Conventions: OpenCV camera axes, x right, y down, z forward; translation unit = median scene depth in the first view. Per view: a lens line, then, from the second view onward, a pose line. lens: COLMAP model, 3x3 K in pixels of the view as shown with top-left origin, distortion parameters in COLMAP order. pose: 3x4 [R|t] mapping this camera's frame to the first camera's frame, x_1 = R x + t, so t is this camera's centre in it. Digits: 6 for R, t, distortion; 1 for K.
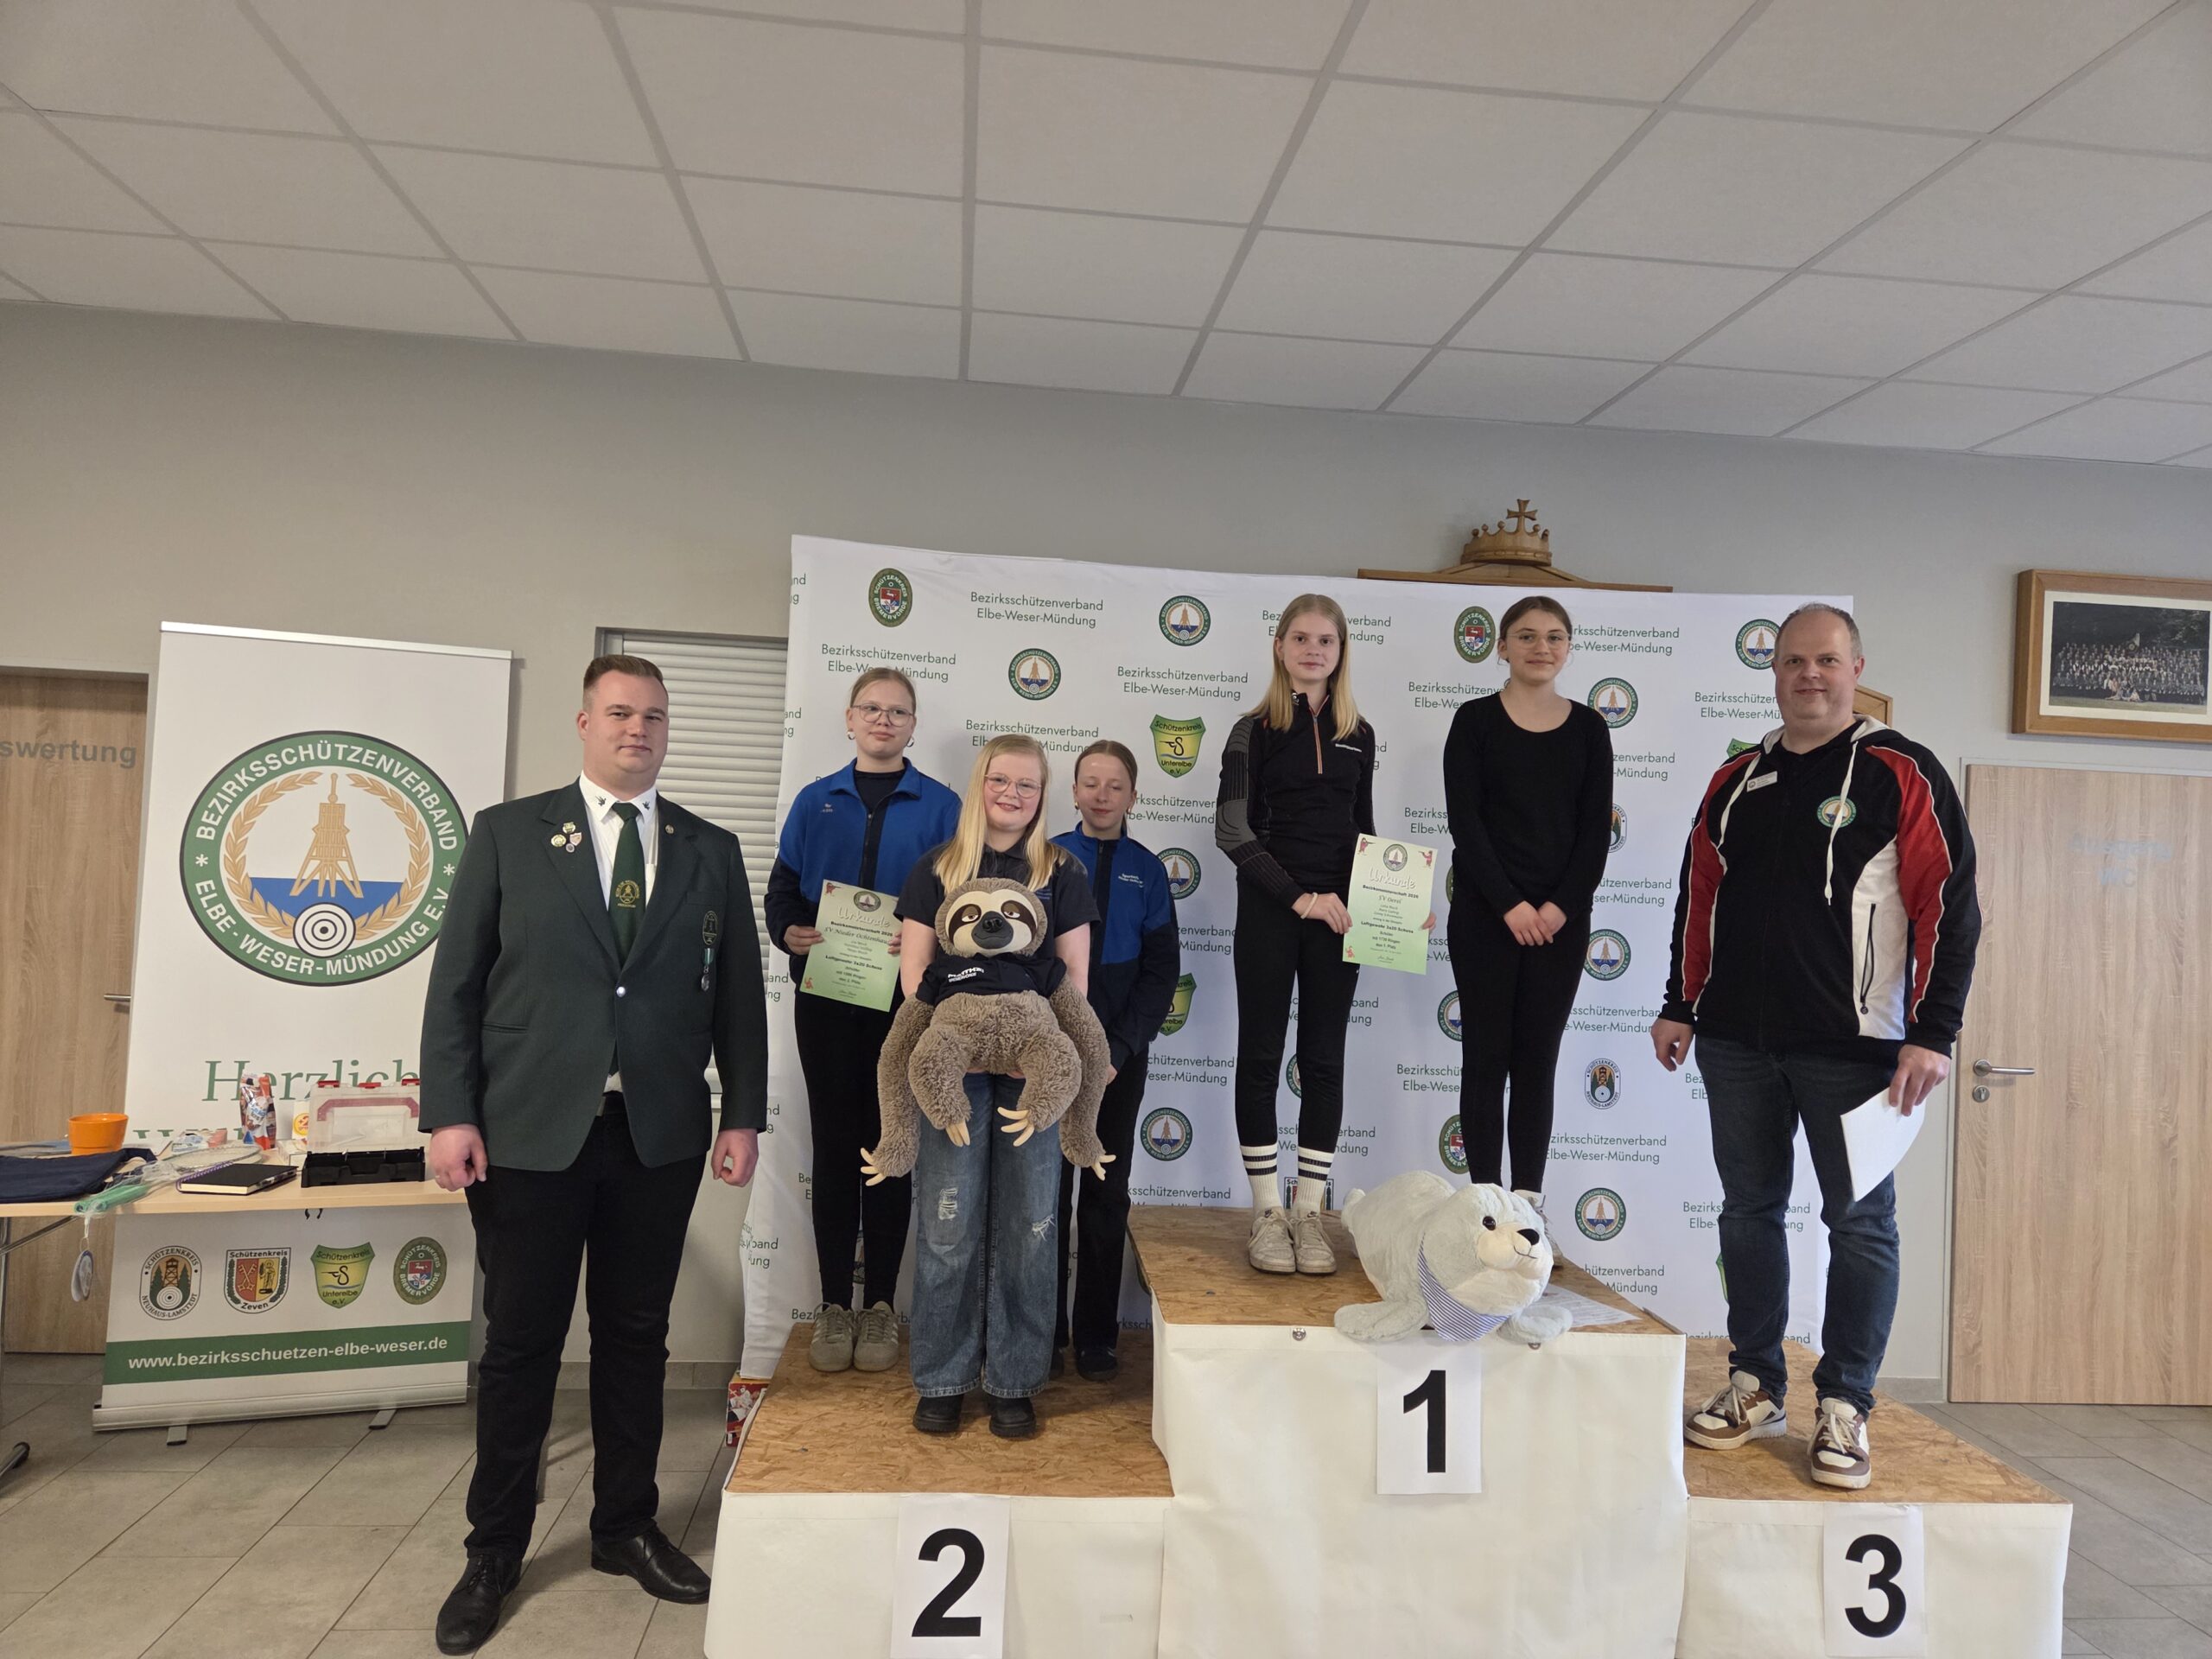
lens RADIAL K [[1489.0, 0, 1105.8], [0, 1489.0, 841.5], [0, 0, 1]] dist [0.076874, -0.068967]
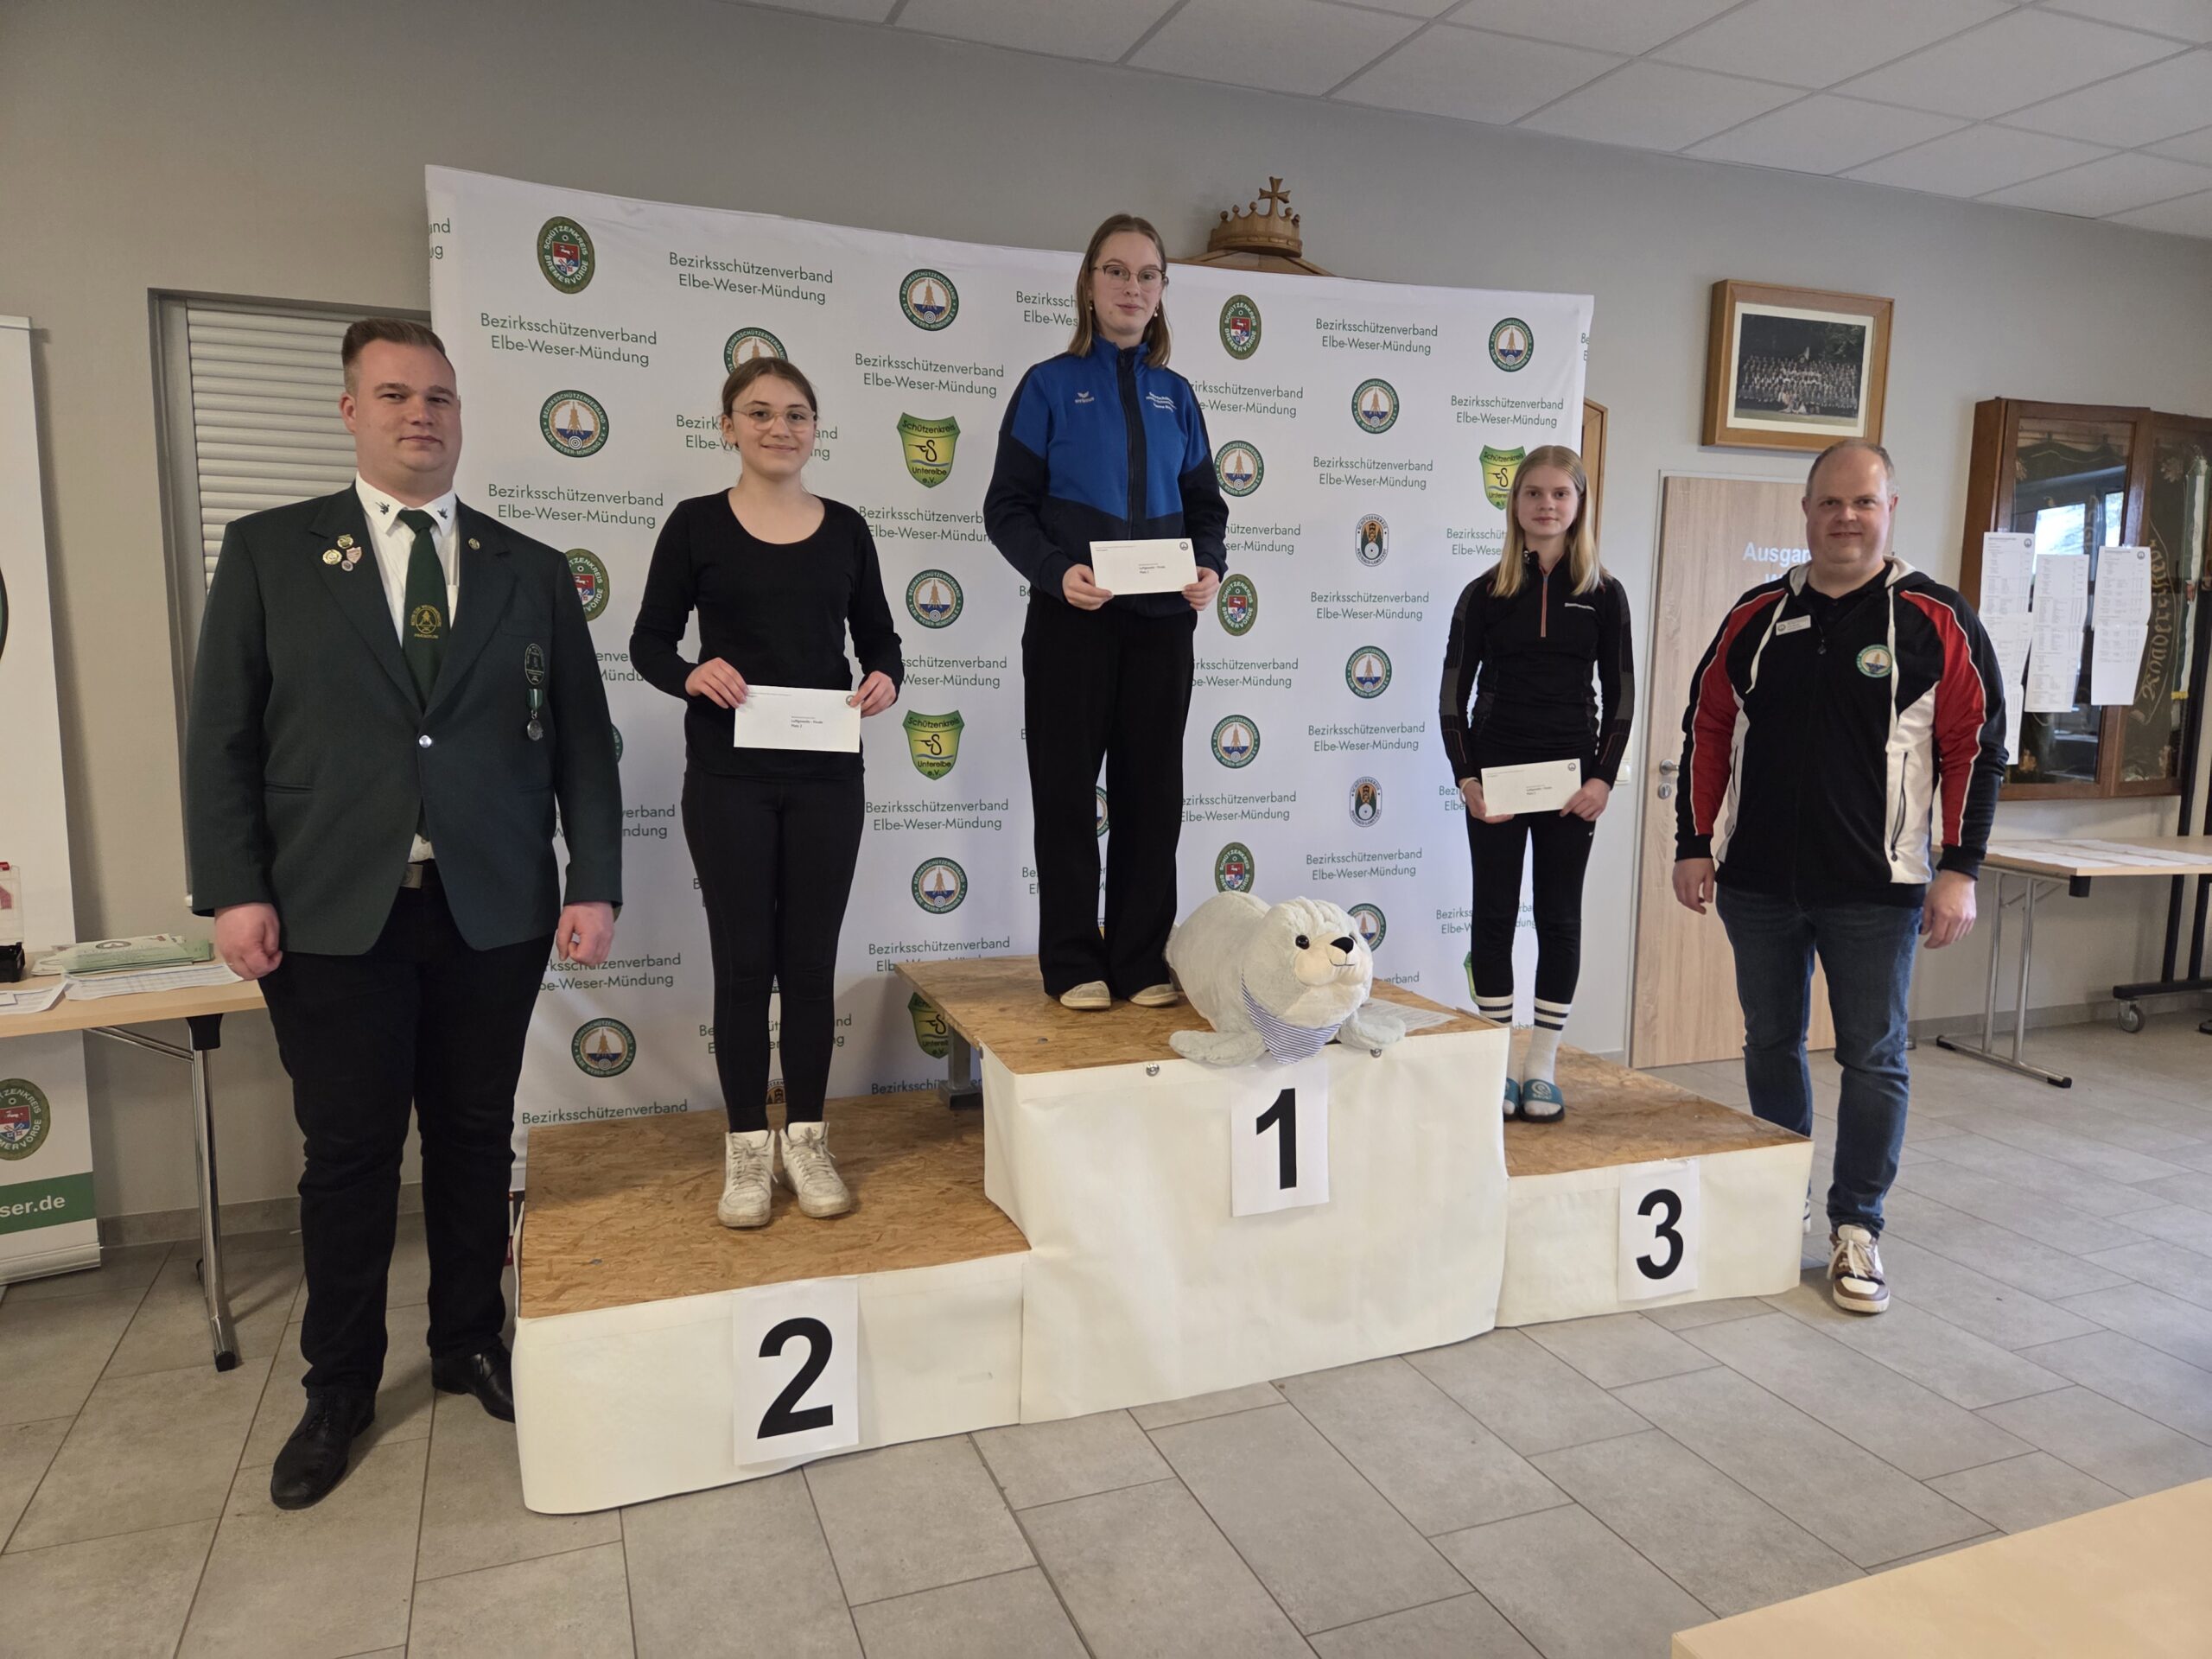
lens RADIAL K [[1489.0, 0, 1117.7], [0, 1489.0, 846.2], [0, 0, 1]] dist [0.076874, -0.068967]
pose [[0.961803, -0.068642, 0.264996, -0.094960], [0.026818, 0.987021, 0.158334, 0.029240], [-0.272425, -0.145179, 0.951161, 0.097314]]
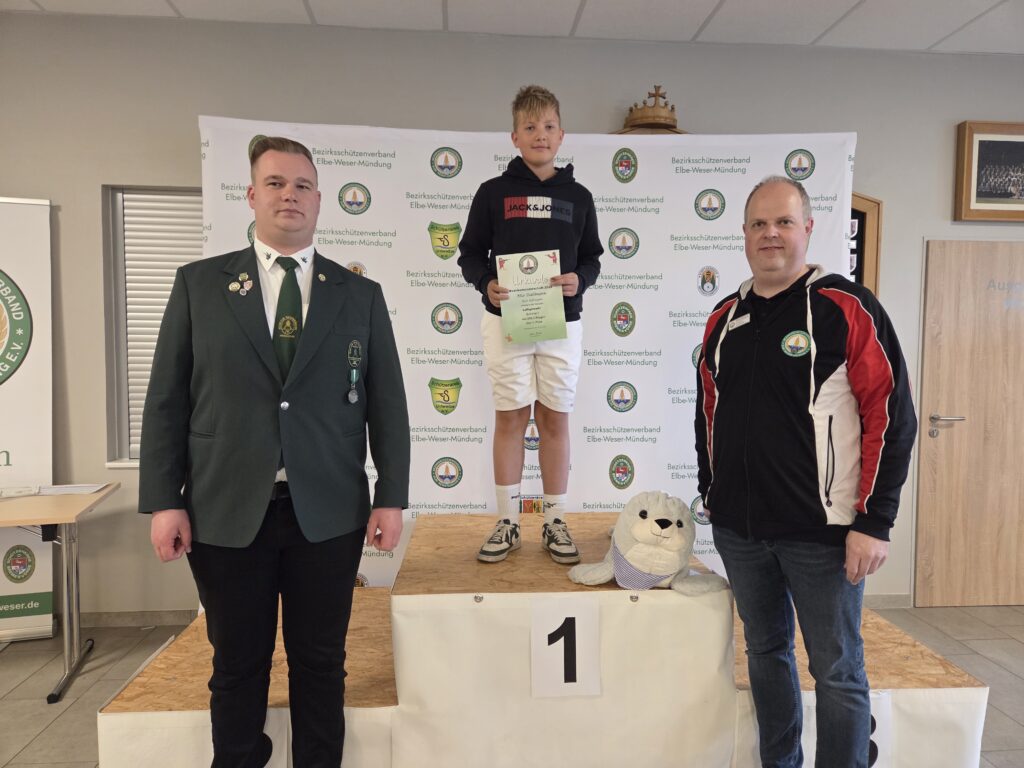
lens RADIAL K [[689.3, 0, 514.7], [0, 689.3, 387.2], [0, 0, 1]] dist [0.076874, -0.068967]
pose [[0.999128, -0.035637, -0.021746, 0.136546], [0.037036, 0.997017, 0.067719, 0.049091], [0.019268, -0.068466, 0.997467, 0.225001]]
